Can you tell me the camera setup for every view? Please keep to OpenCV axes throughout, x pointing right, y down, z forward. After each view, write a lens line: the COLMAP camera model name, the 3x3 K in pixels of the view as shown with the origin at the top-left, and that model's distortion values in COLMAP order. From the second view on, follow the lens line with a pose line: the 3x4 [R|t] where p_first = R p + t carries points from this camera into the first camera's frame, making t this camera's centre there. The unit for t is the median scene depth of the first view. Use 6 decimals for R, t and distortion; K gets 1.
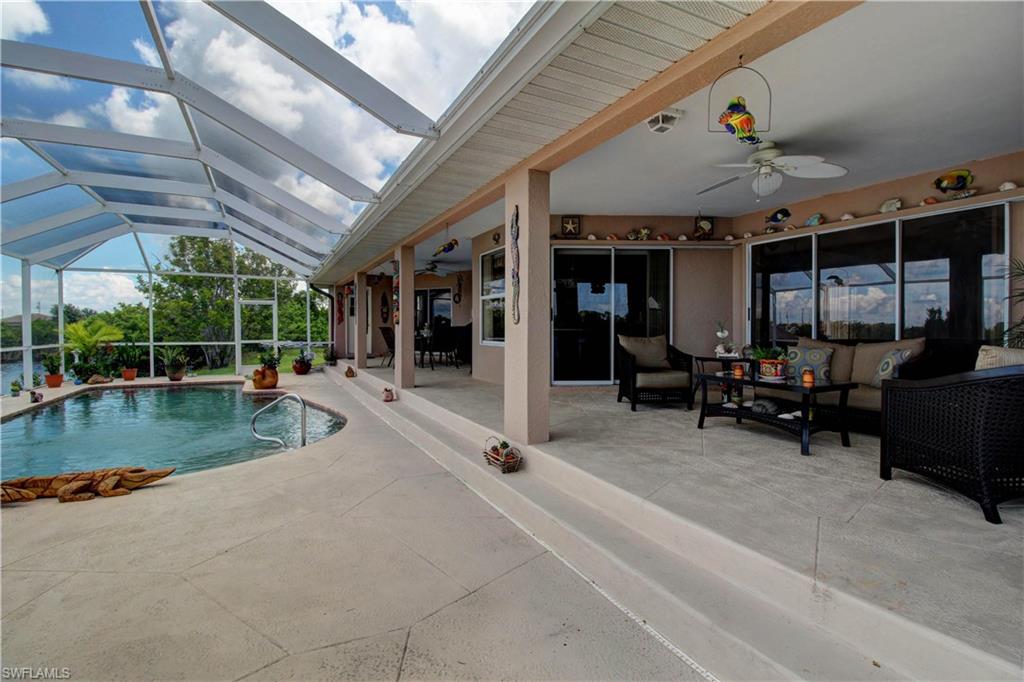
lens RADIAL K [[473.2, 0, 511.3], [0, 473.2, 335.5], [0, 0, 1]] dist [0.001122, -0.013650]
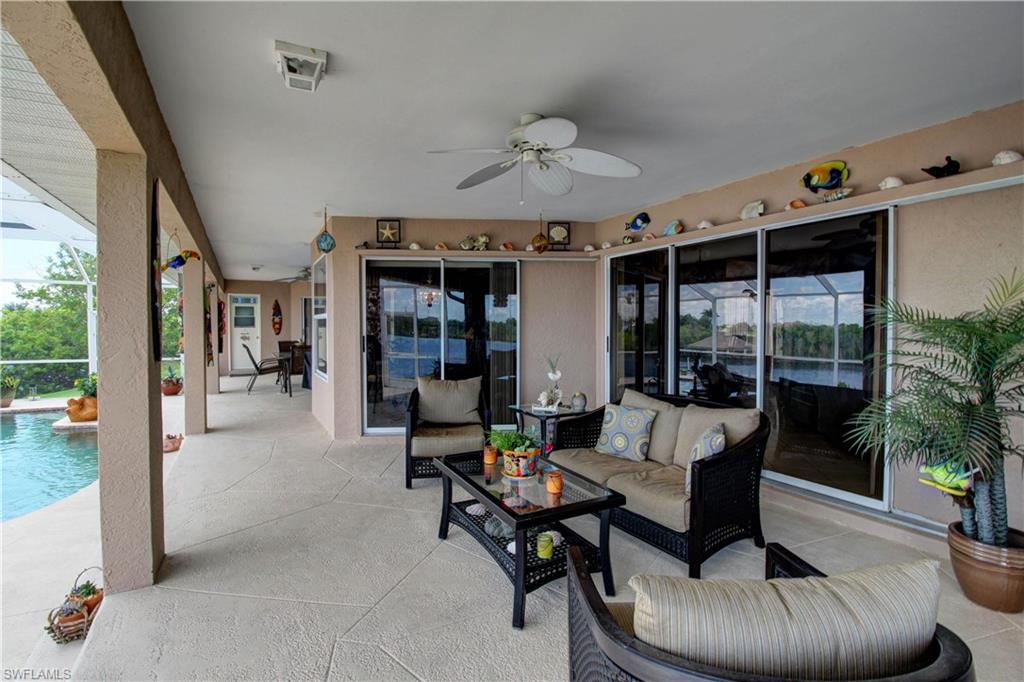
lens RADIAL K [[473.2, 0, 511.3], [0, 473.2, 335.5], [0, 0, 1]] dist [0.001122, -0.013650]
pose [[0.998958, -0.001587, 0.045609, 0.299080], [0.001455, 0.999995, 0.002924, -0.061521], [-0.045613, -0.002854, 0.998955, 0.205780]]
